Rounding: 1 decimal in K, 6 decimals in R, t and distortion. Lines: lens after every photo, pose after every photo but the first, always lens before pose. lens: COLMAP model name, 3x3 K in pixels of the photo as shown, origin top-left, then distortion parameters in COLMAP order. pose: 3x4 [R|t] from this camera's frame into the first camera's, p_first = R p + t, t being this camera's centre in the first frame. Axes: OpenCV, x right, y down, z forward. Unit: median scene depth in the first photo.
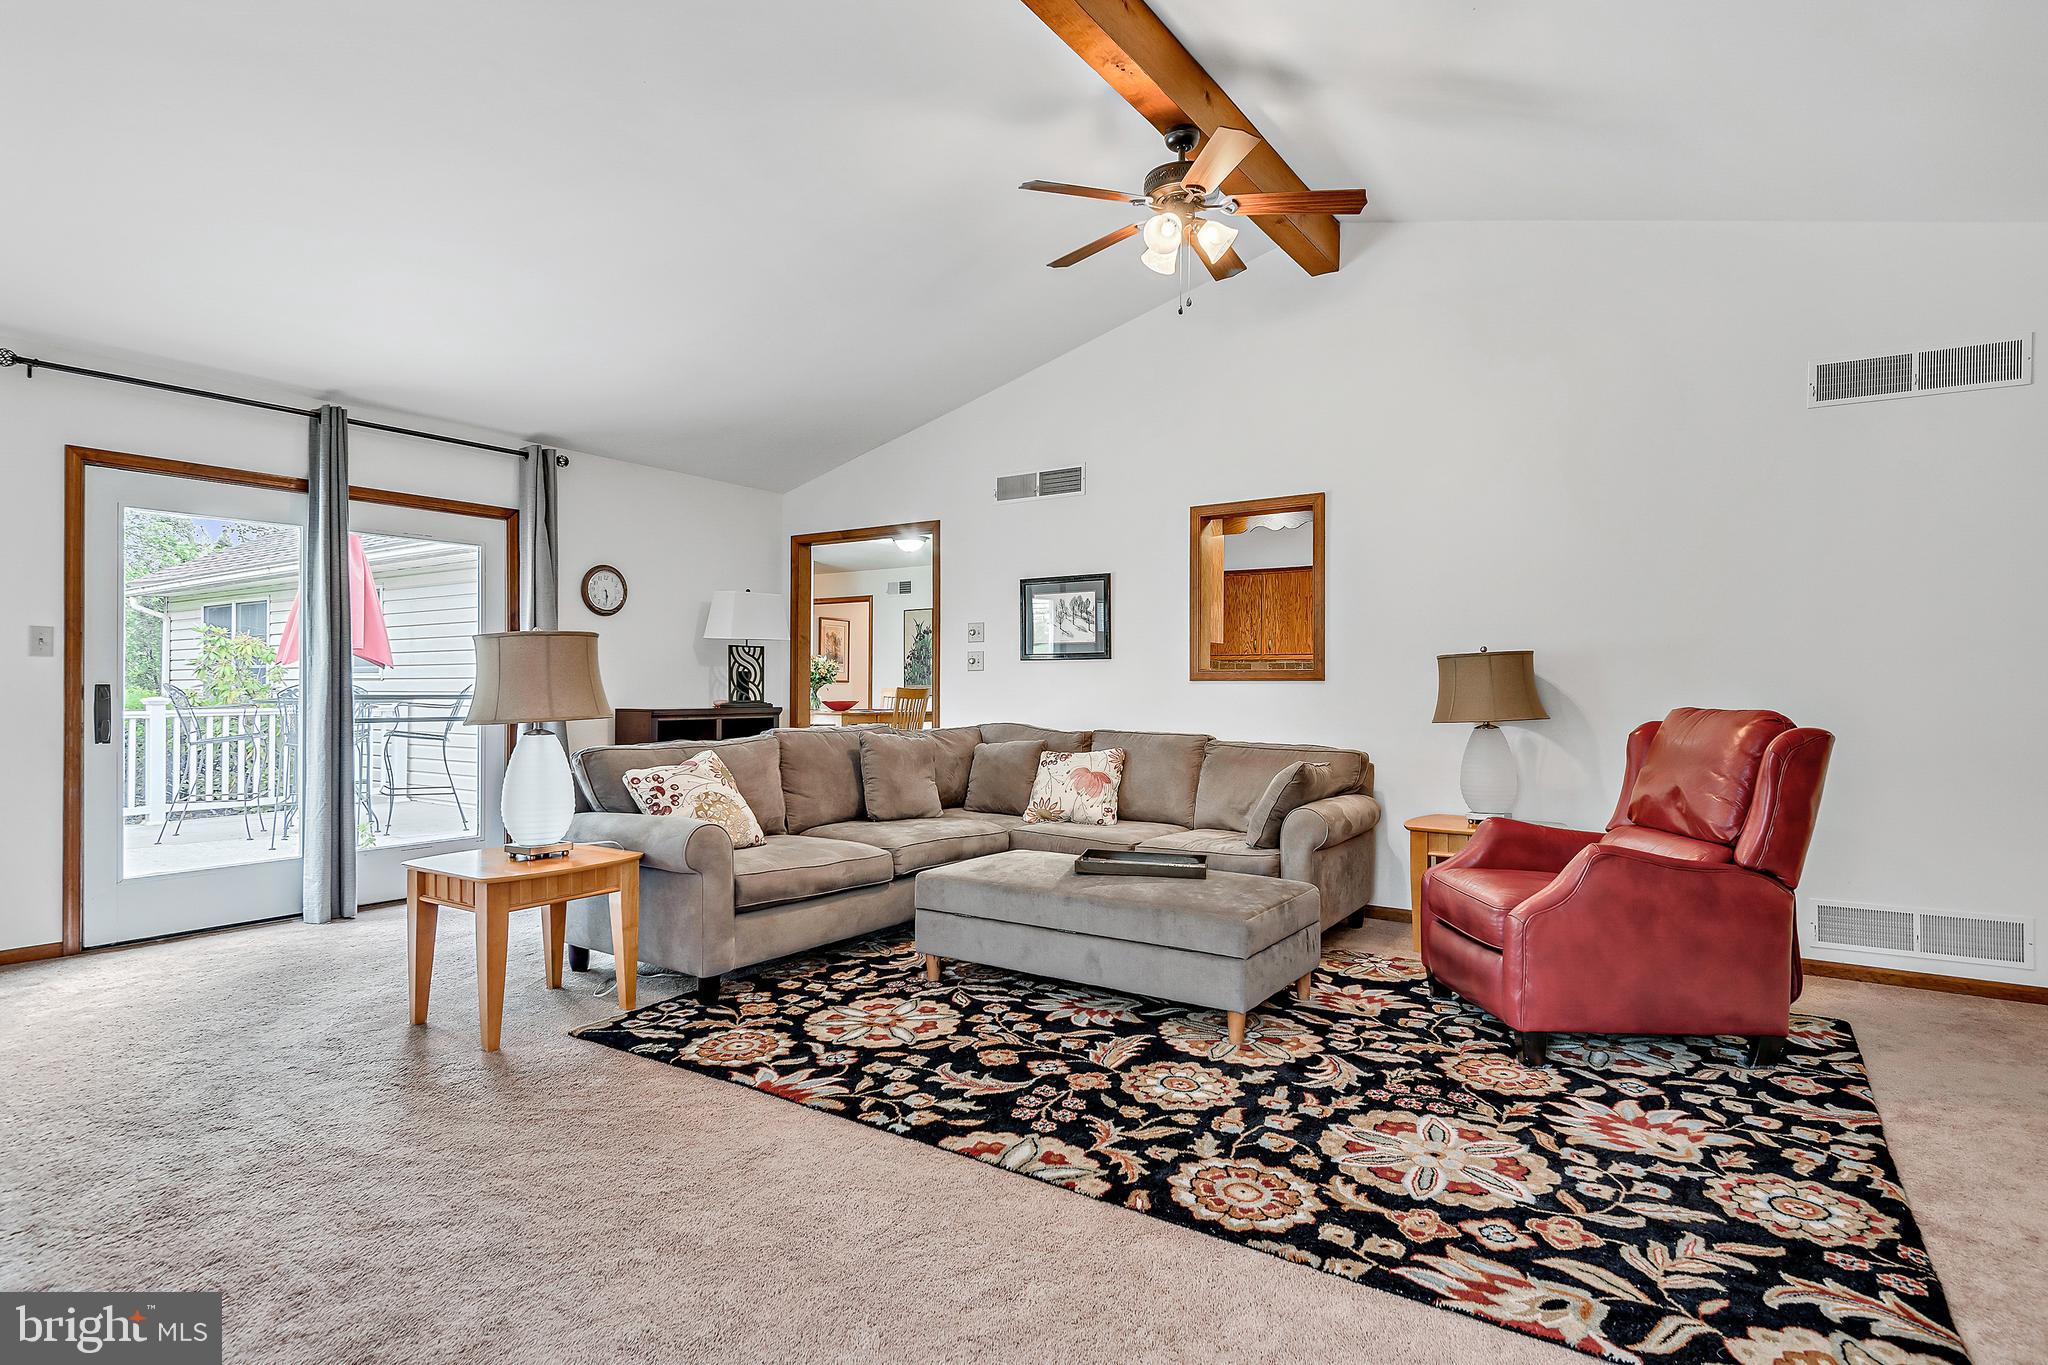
lens RADIAL K [[1115.9, 0, 1008.4], [0, 1115.9, 676.2], [0, 0, 1]] dist [0.024821, -0.015624]
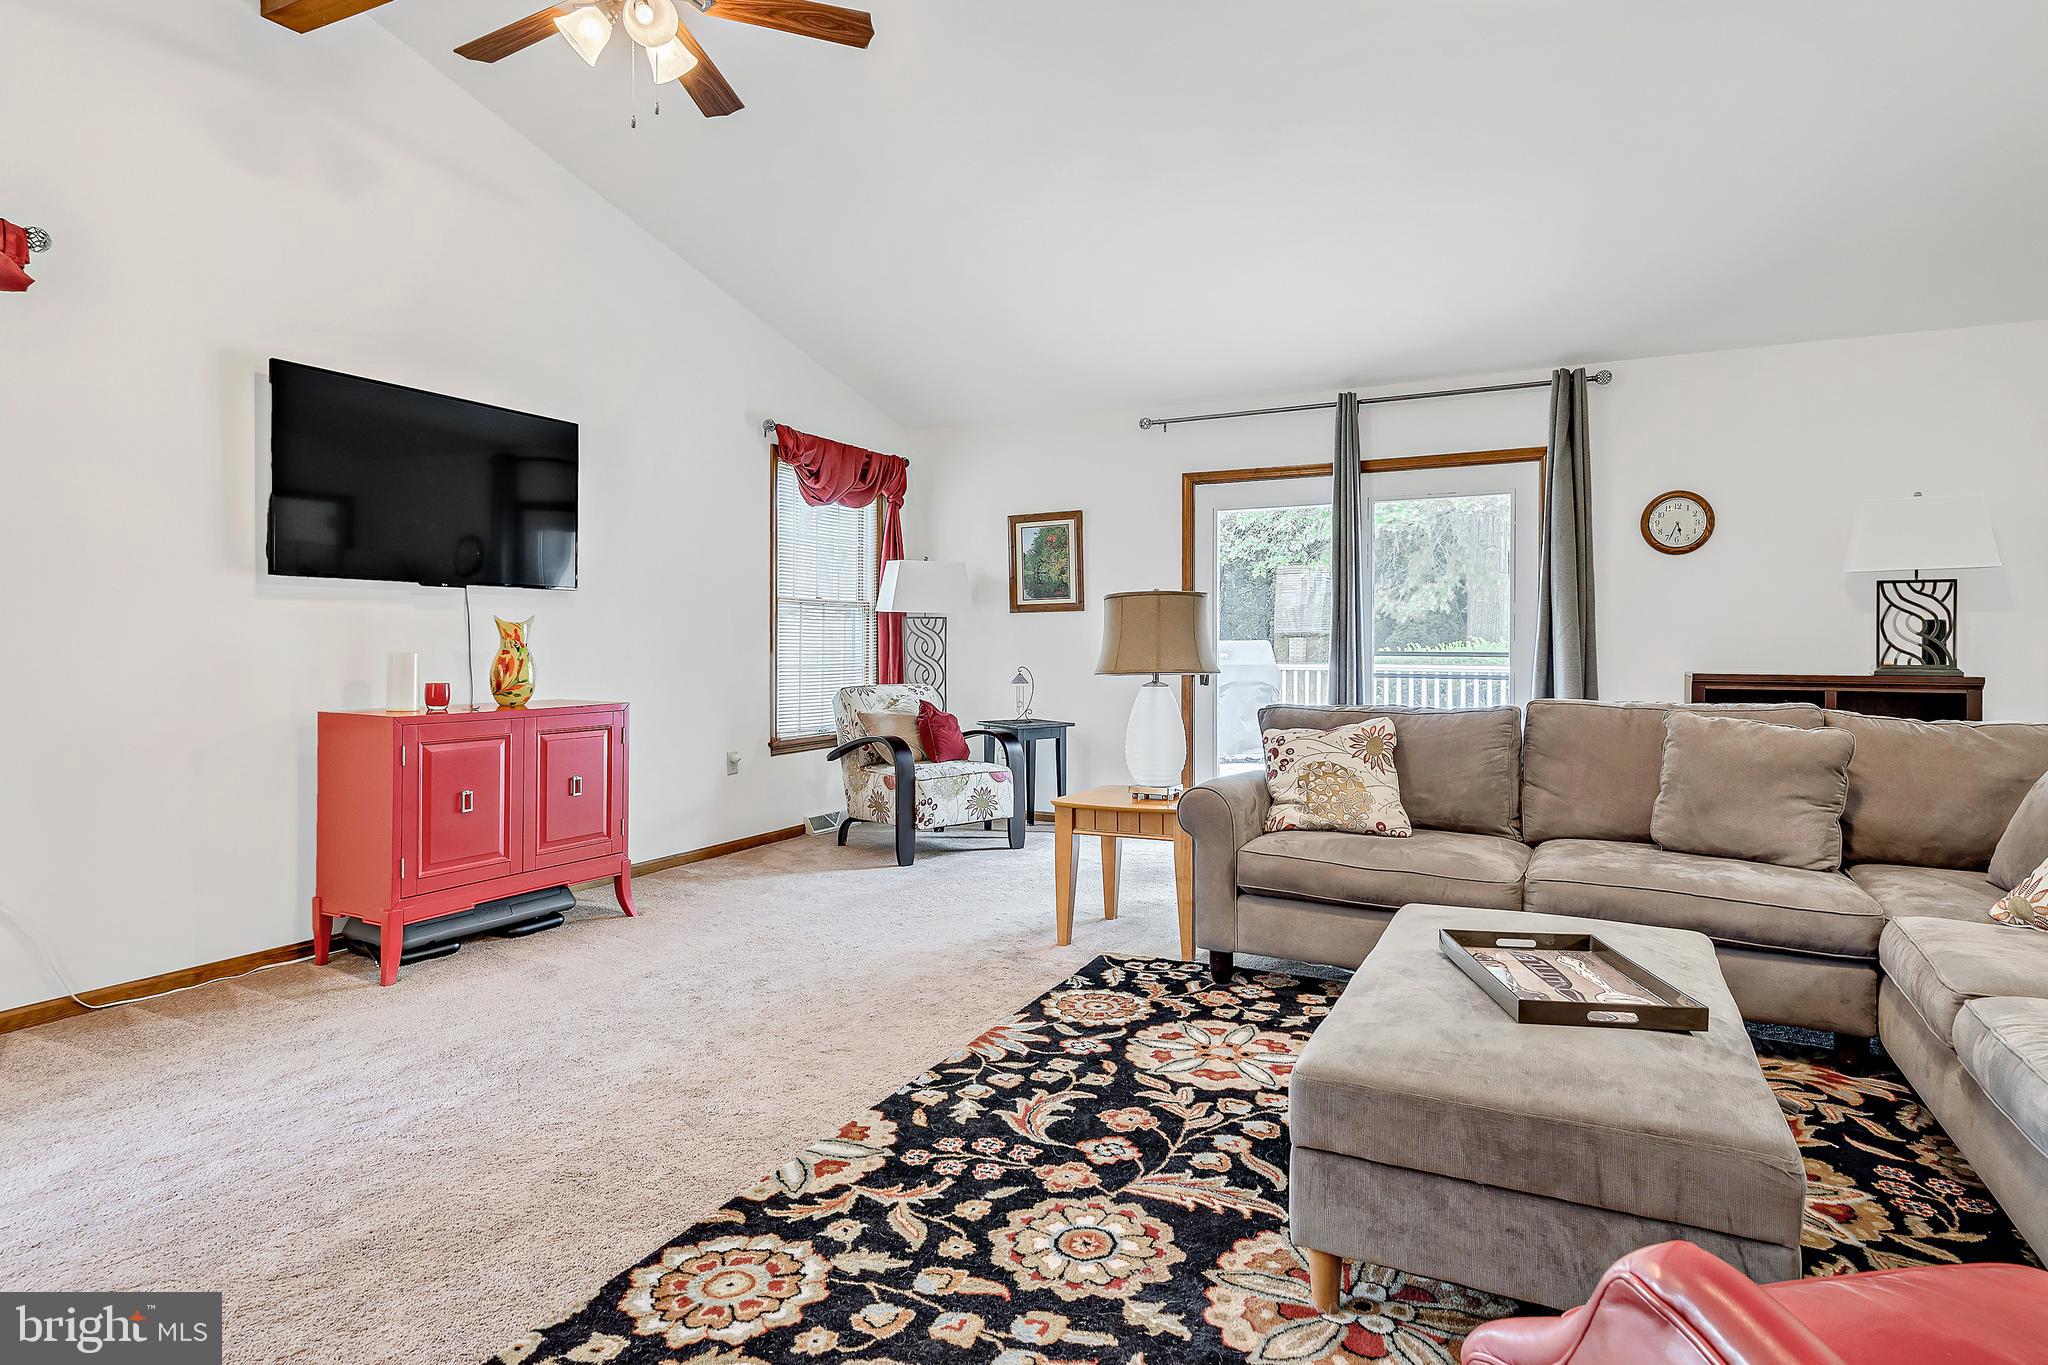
lens RADIAL K [[1115.9, 0, 969.0], [0, 1115.9, 645.1], [0, 0, 1]] dist [0.024821, -0.015624]
pose [[0.109092, 0.000310, -0.994032, 0.722134], [0.008930, 0.999959, 0.001292, 0.009340], [0.993992, -0.009018, 0.109085, 0.776499]]
